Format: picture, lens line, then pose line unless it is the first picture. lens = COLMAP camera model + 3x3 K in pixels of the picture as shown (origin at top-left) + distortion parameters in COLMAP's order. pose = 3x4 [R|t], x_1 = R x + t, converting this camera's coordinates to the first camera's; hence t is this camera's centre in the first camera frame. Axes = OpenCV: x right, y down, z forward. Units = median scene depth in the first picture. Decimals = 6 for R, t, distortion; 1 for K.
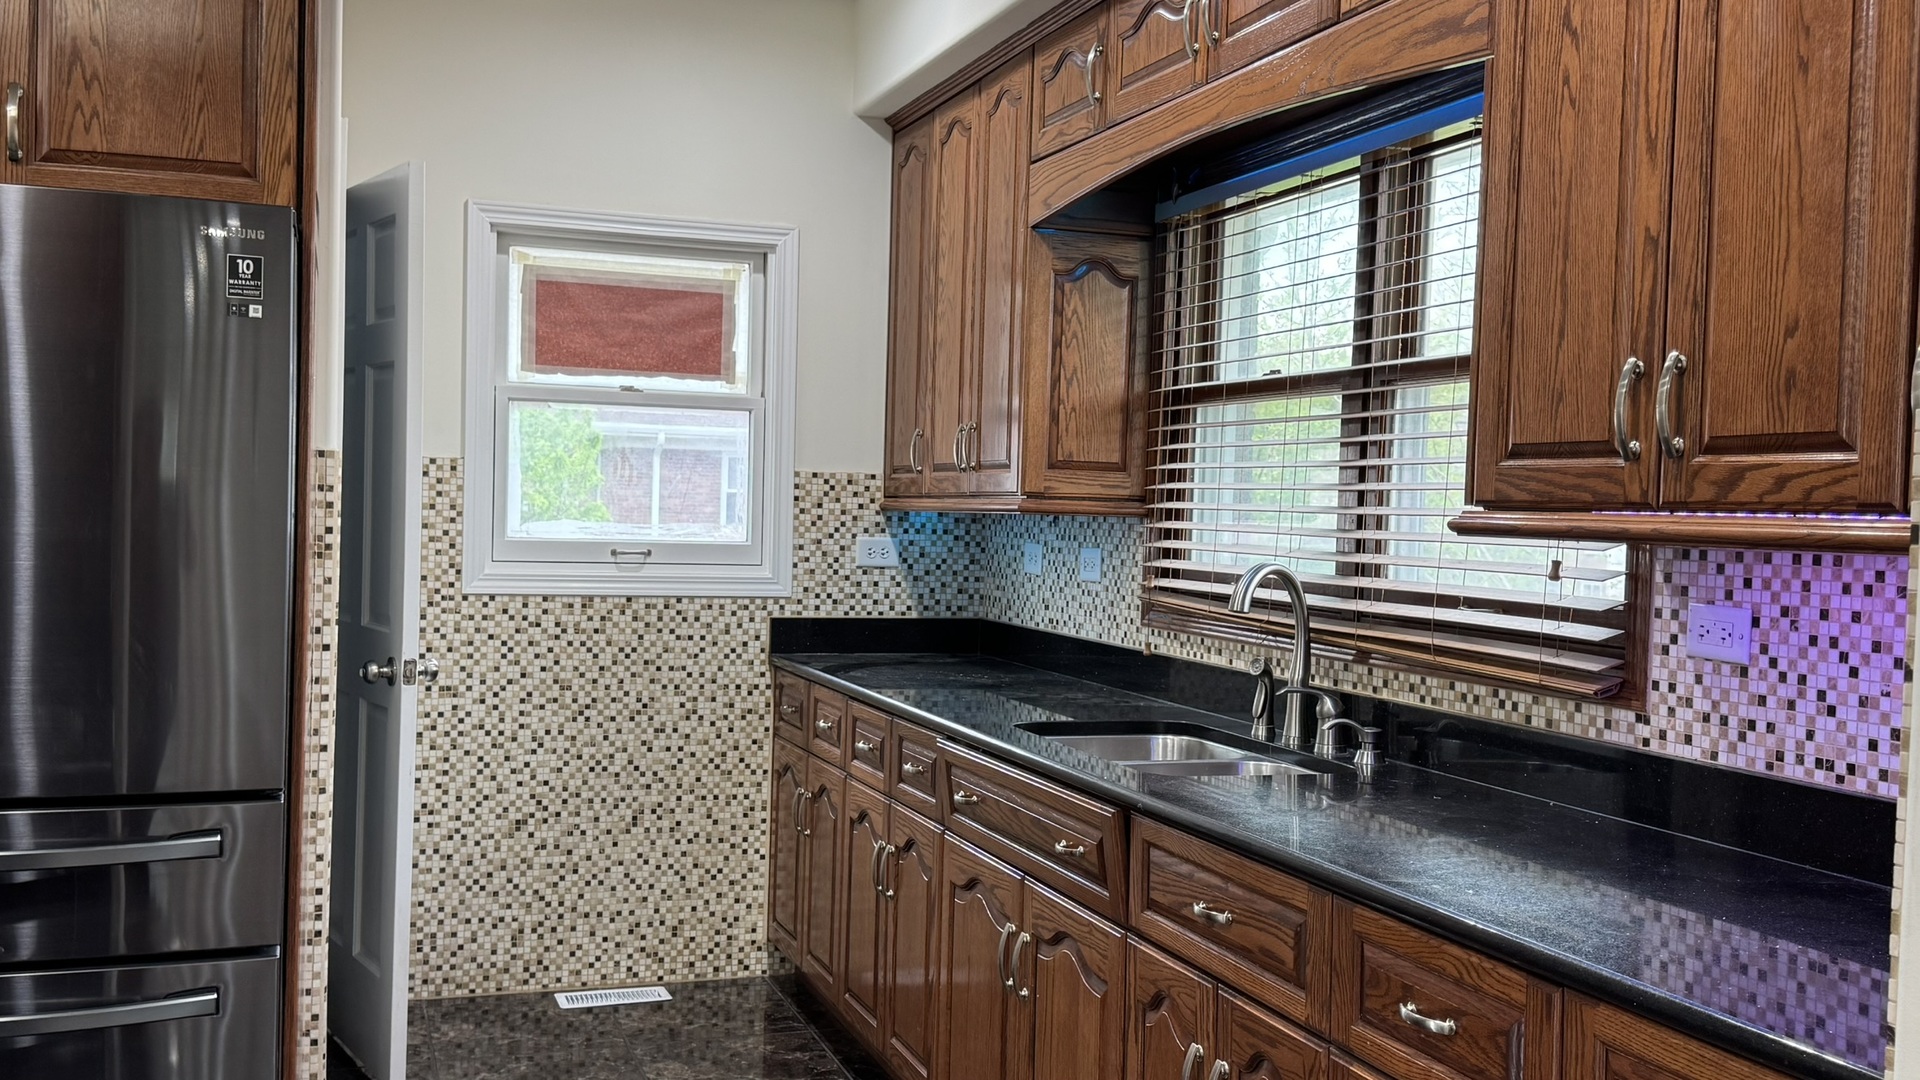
lens RADIAL K [[1820.9, 0, 954.0], [0, 1820.9, 552.1], [0, 0, 1]] dist [0.221782, -0.544804]
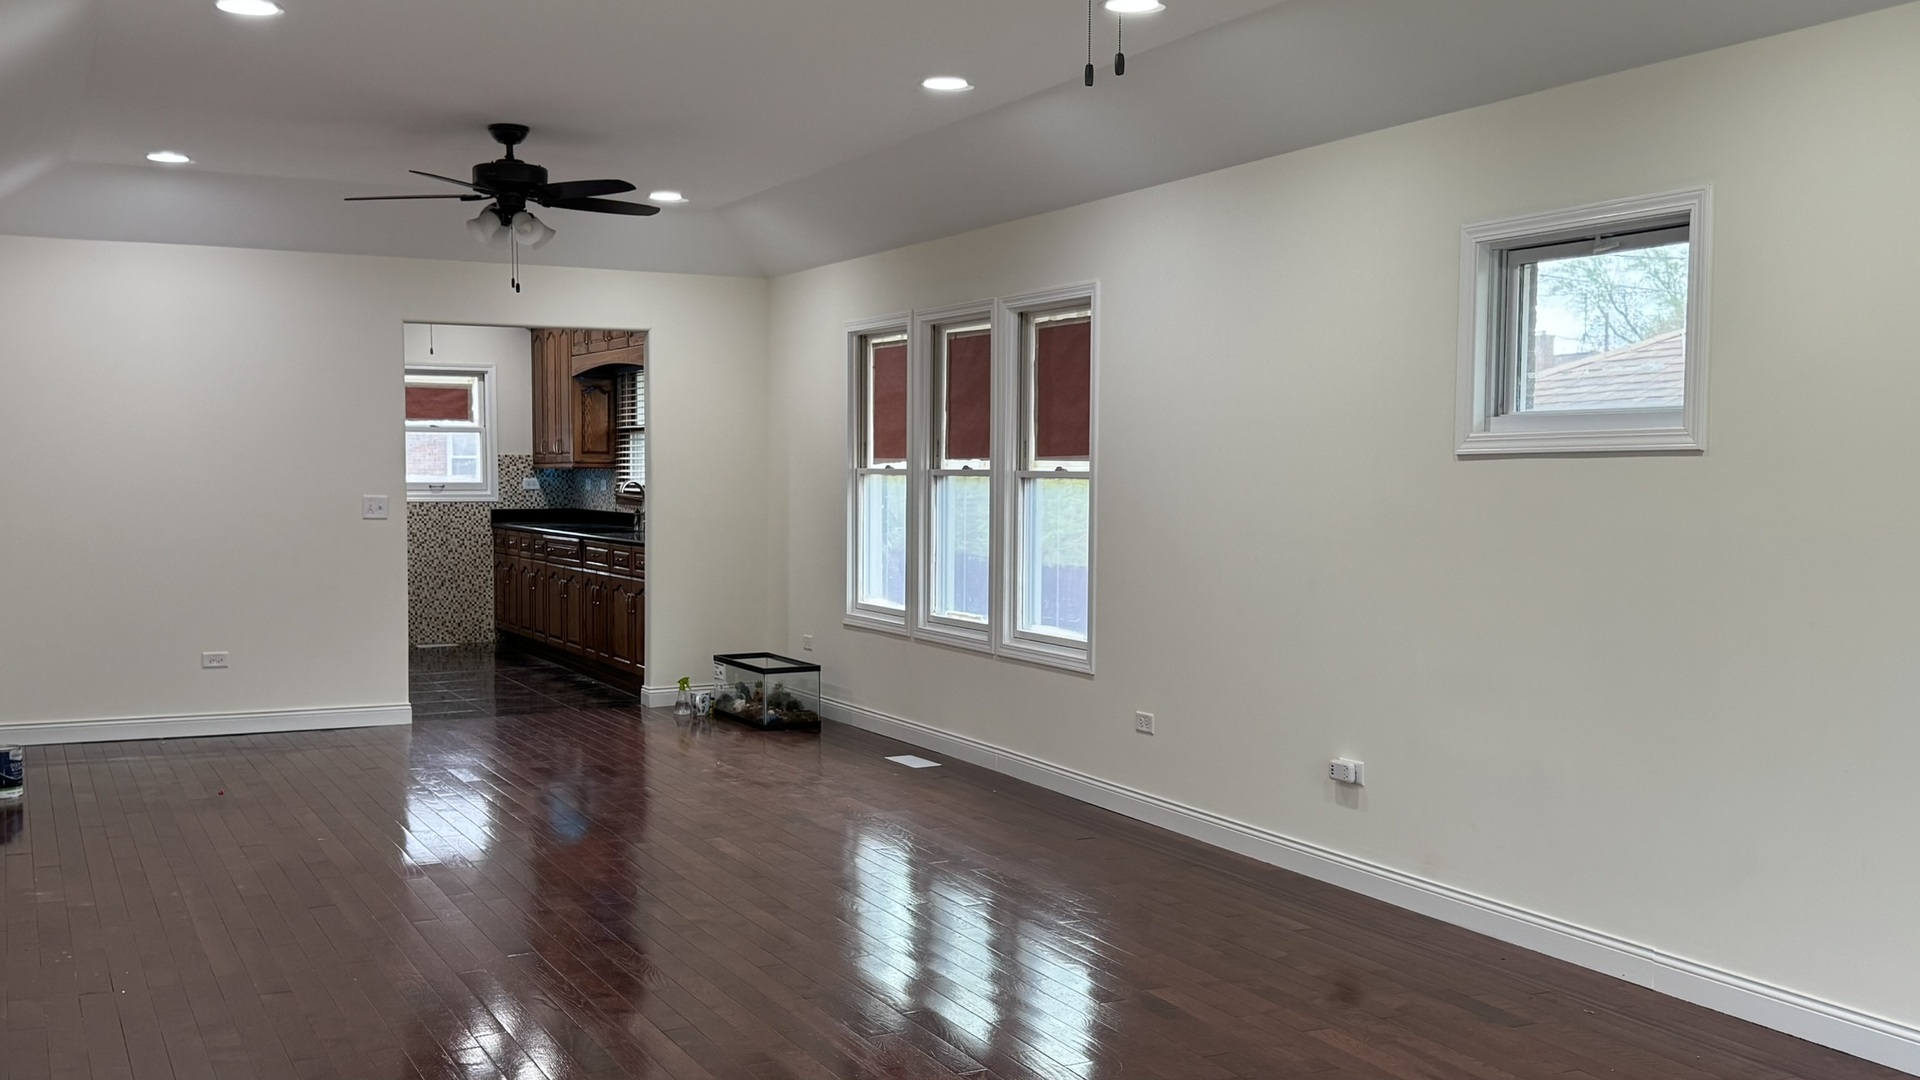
lens RADIAL K [[1820.9, 0, 954.0], [0, 1820.9, 552.1], [0, 0, 1]] dist [0.221782, -0.544804]
pose [[0.989023, -0.032679, 0.144099, 0.187404], [0.029036, 0.999205, 0.027315, 0.046029], [-0.144877, -0.022831, 0.989186, -1.849344]]
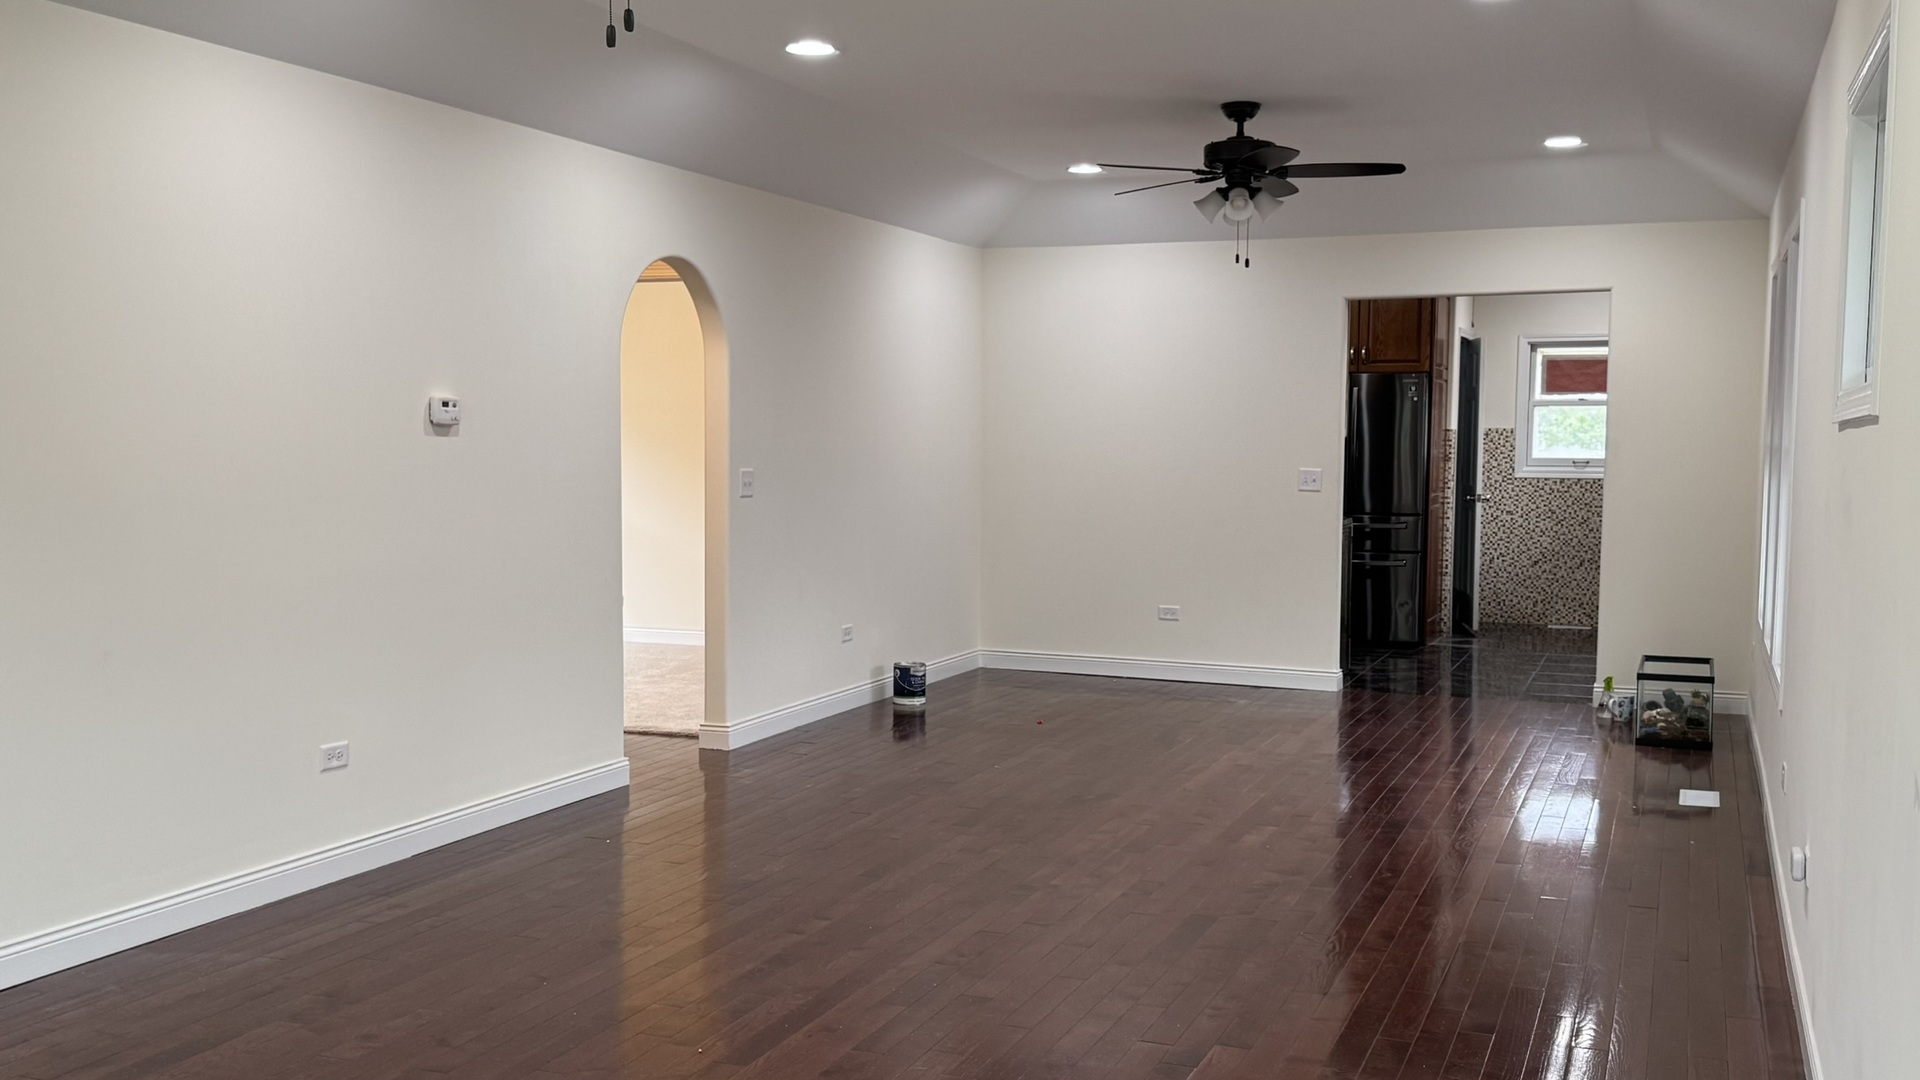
lens RADIAL K [[1820.9, 0, 954.0], [0, 1820.9, 552.1], [0, 0, 1]] dist [0.221782, -0.544804]
pose [[0.763638, 0.020335, -0.645325, 0.863848], [-0.003299, 0.999614, 0.027596, 0.059337], [0.645637, -0.018945, 0.763410, -1.623866]]
